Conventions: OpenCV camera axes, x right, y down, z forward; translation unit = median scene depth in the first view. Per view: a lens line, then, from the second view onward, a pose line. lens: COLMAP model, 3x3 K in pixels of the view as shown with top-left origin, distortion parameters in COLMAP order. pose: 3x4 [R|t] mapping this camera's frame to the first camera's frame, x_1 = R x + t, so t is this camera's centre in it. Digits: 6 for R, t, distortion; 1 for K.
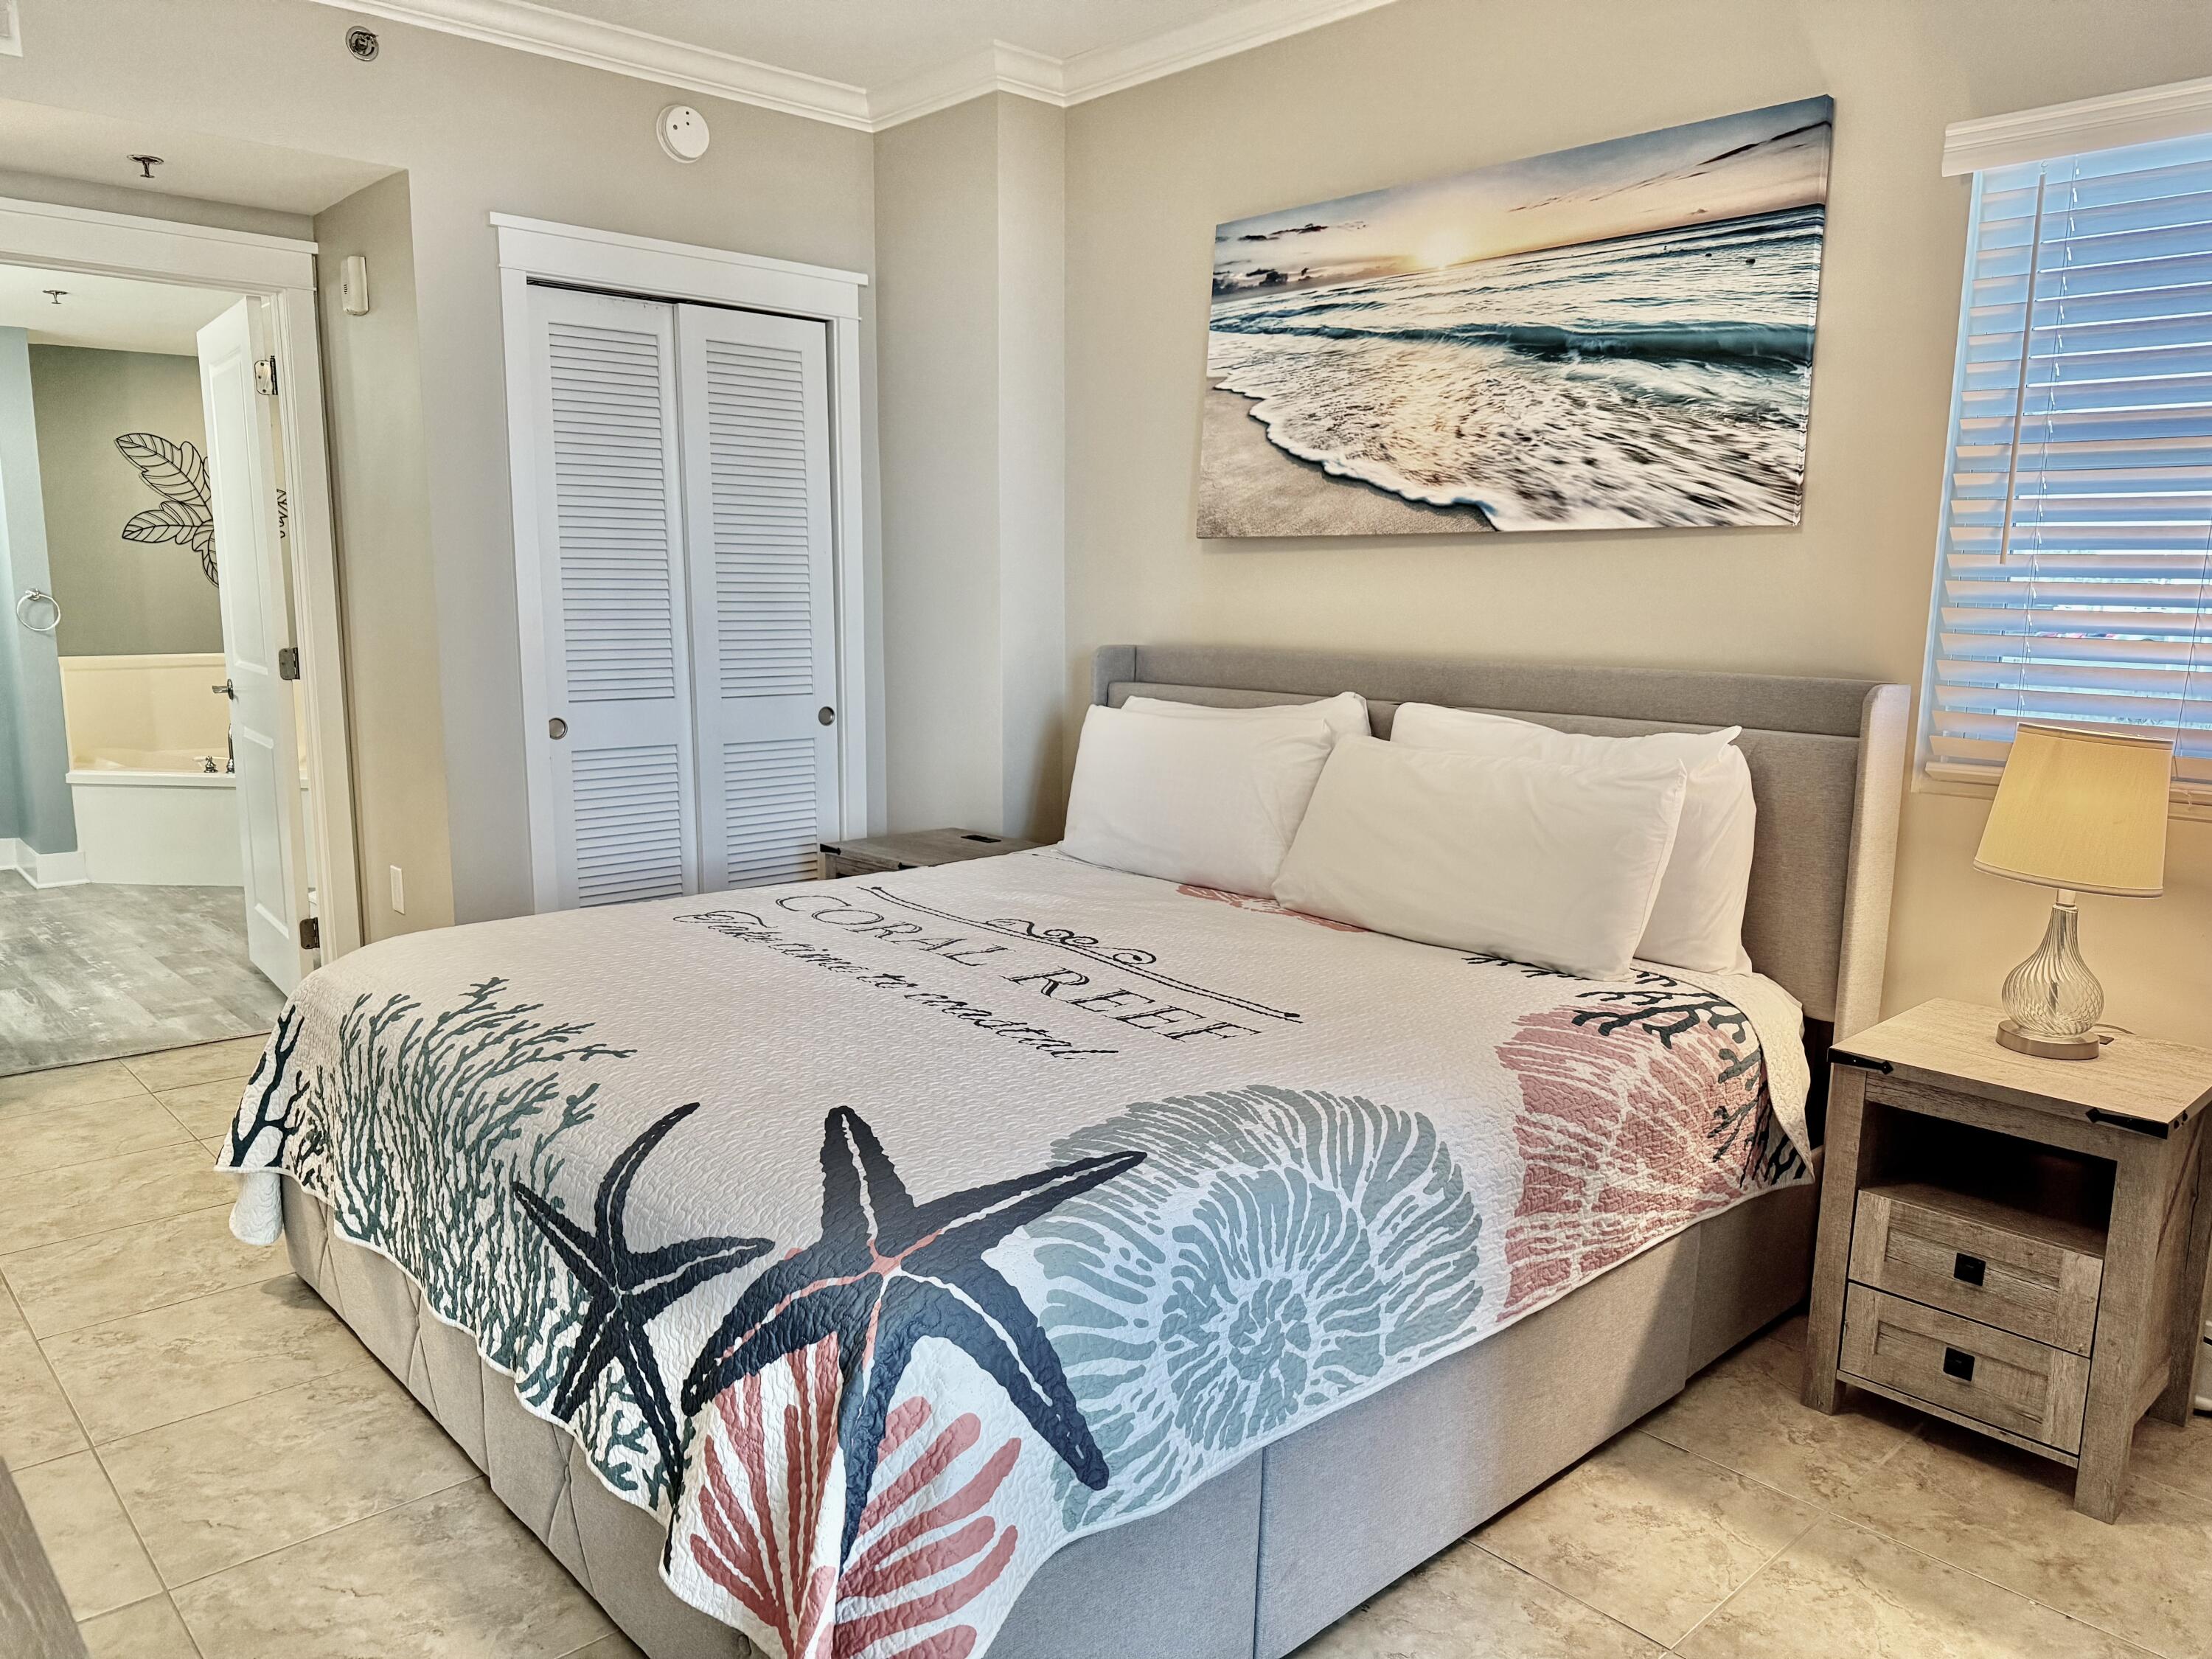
lens RADIAL K [[1554.3, 0, 1099.6], [0, 1554.3, 827.3], [0, 0, 1]] dist [0.053110, -0.018419]
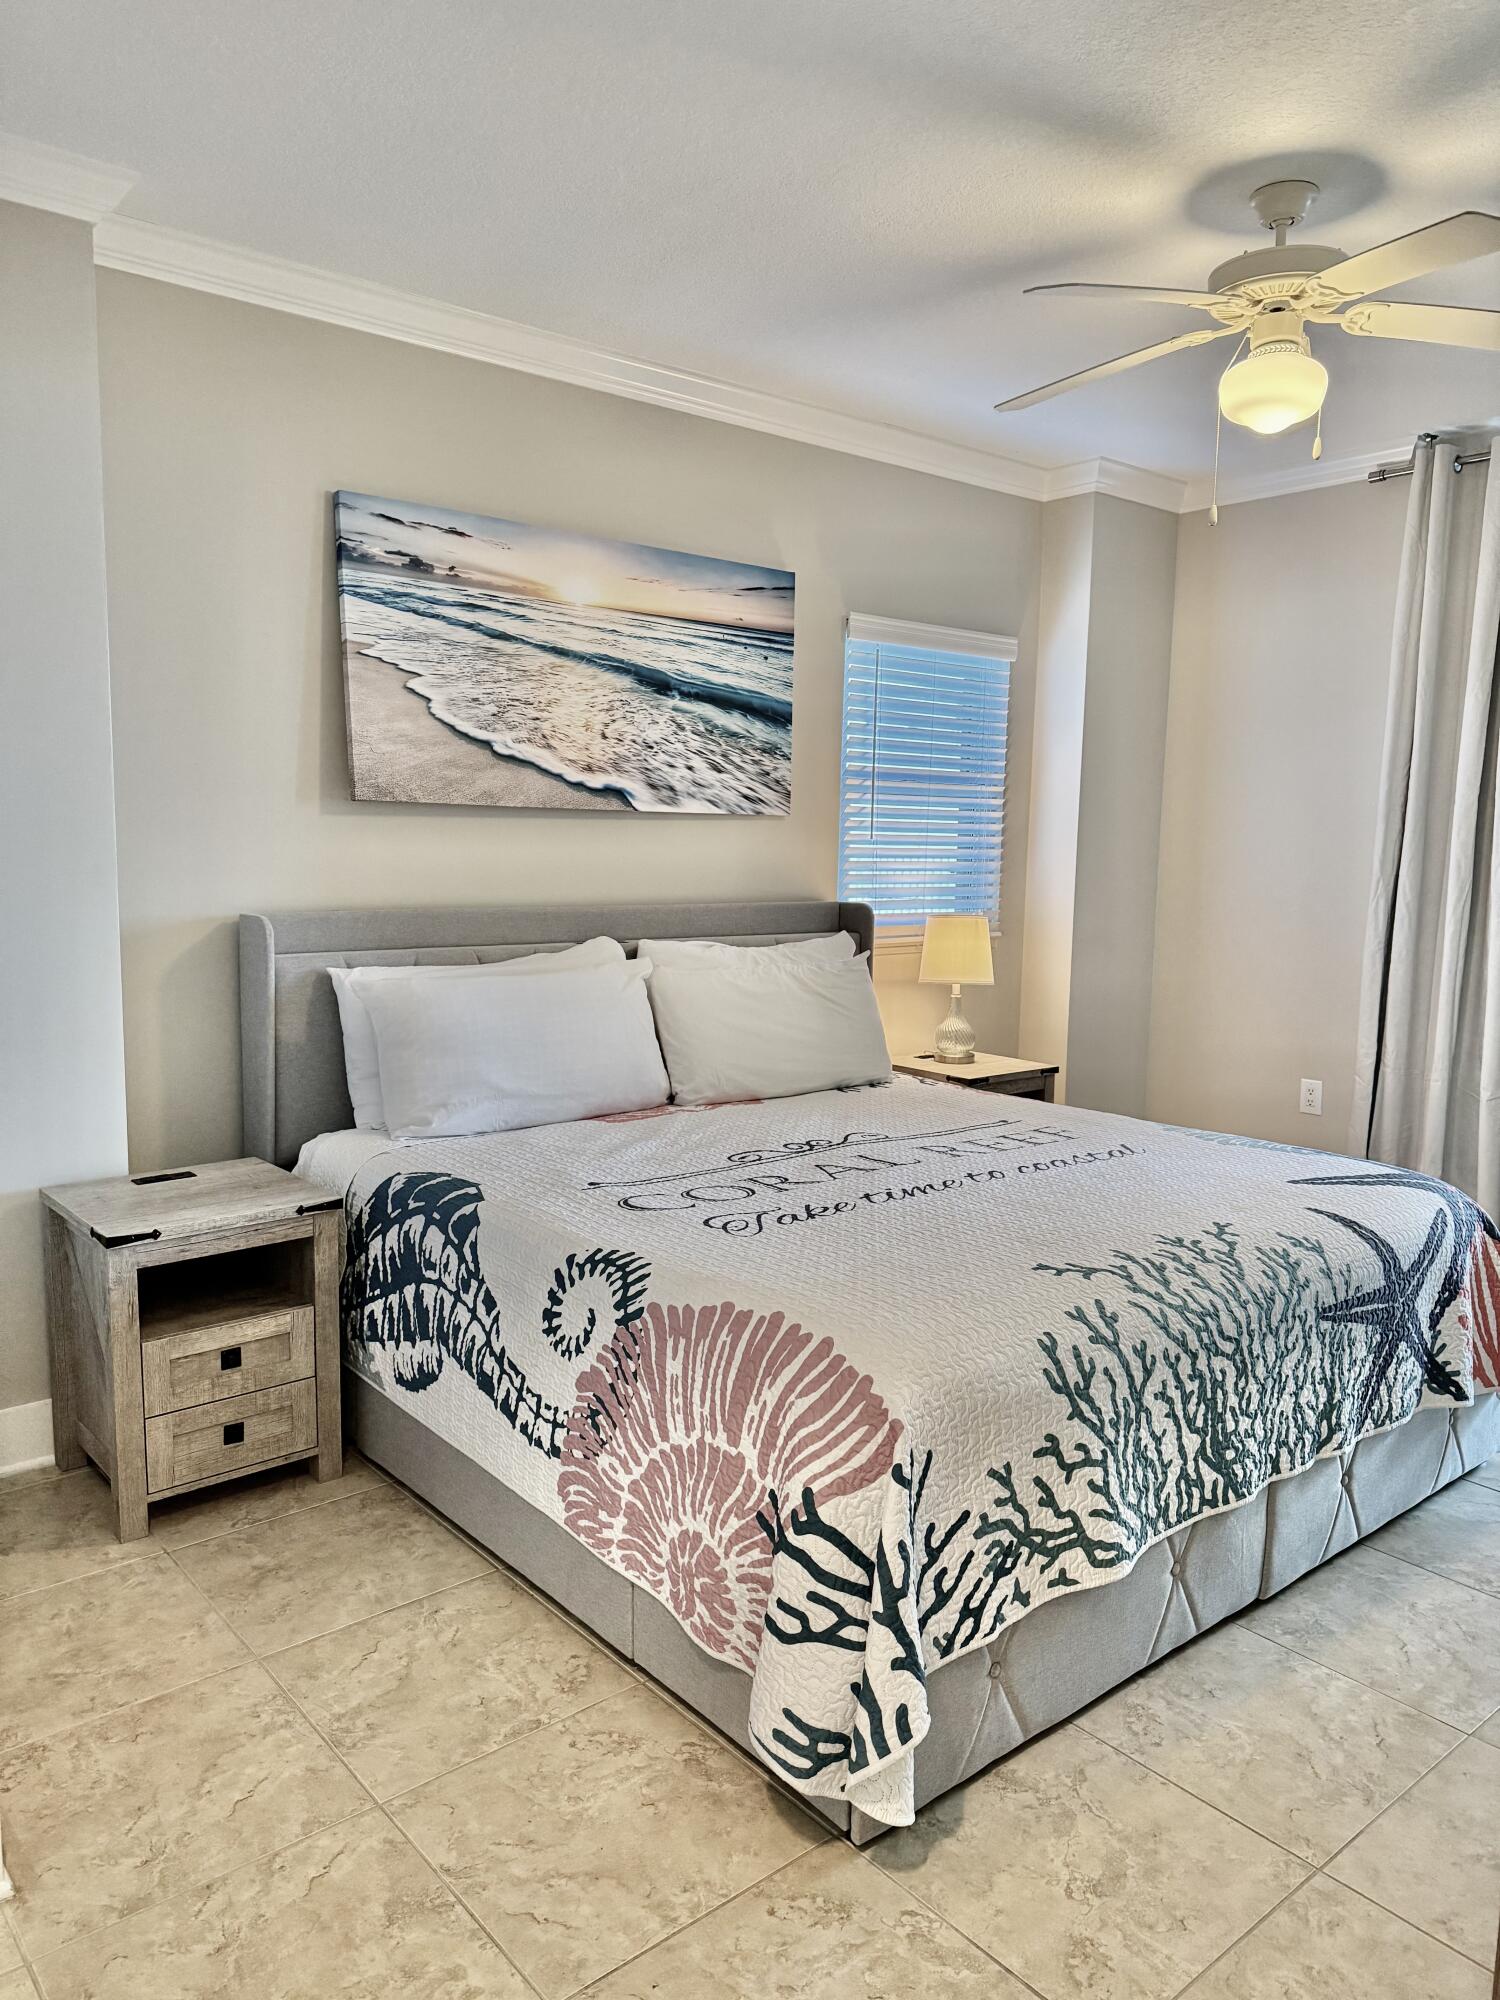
lens RADIAL K [[1405.3, 0, 736.4], [0, 1405.3, 994.6], [0, 0, 1]] dist [0.053110, -0.018419]
pose [[0.047209, -0.120293, 0.991615, -1.001998], [0.137356, 0.984074, 0.112839, -0.161570], [-0.989396, 0.130877, 0.062980, 0.875495]]
